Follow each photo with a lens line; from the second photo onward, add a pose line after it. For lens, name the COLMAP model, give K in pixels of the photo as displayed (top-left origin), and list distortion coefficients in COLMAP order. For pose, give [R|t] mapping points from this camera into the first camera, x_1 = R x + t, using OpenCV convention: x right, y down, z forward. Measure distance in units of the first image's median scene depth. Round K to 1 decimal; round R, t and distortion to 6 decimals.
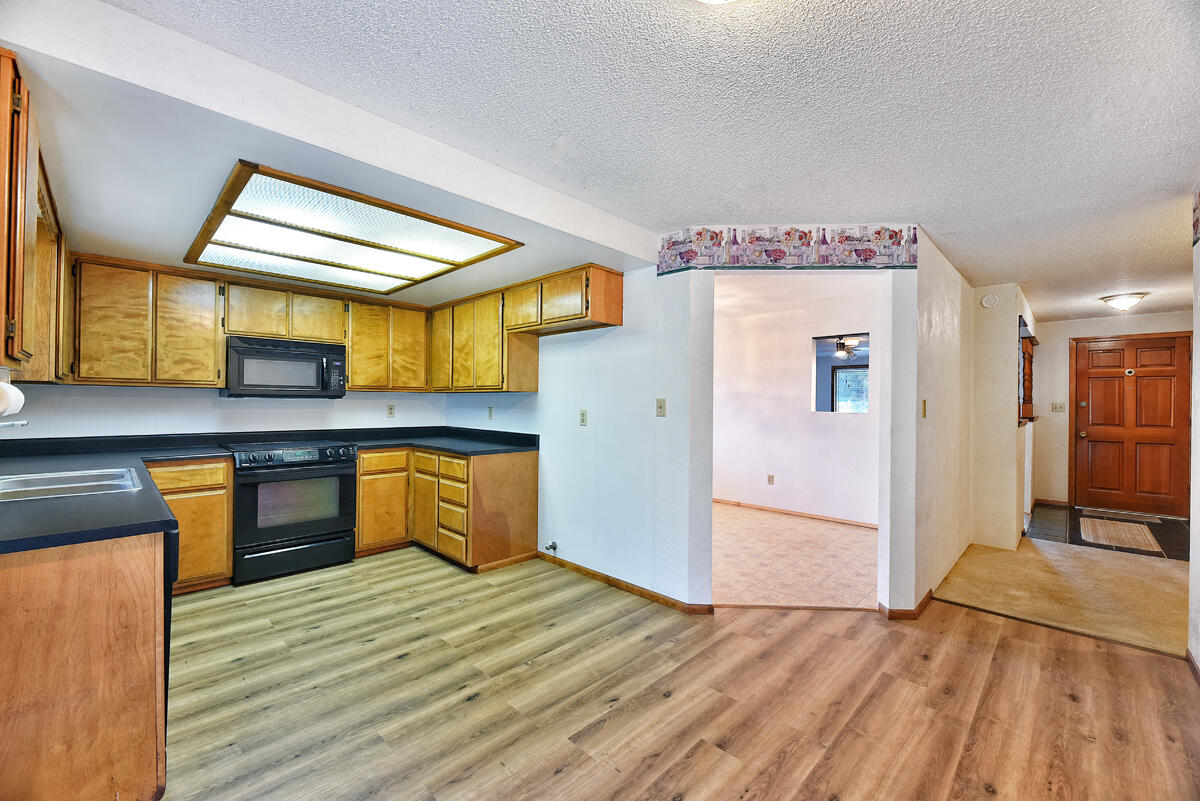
lens RADIAL K [[484.5, 0, 600.0], [0, 484.5, 400.5], [0, 0, 1]] dist [0.002791, -0.003740]
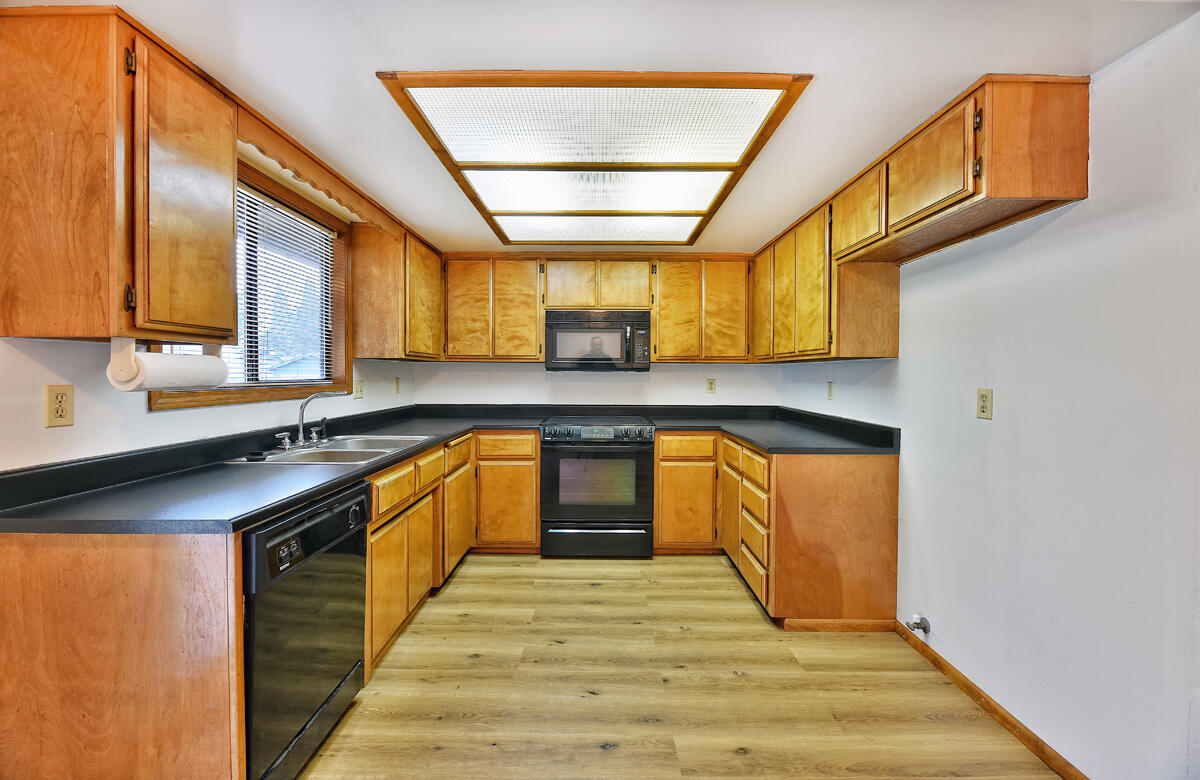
lens RADIAL K [[483.2, 0, 599.8], [0, 483.2, 379.5], [0, 0, 1]] dist [0.001322, -0.004713]
pose [[0.699863, 0.002505, -0.714273, 0.047322], [0.004578, 0.999958, 0.007992, 0.004175], [0.714263, -0.008863, 0.699822, 0.364473]]
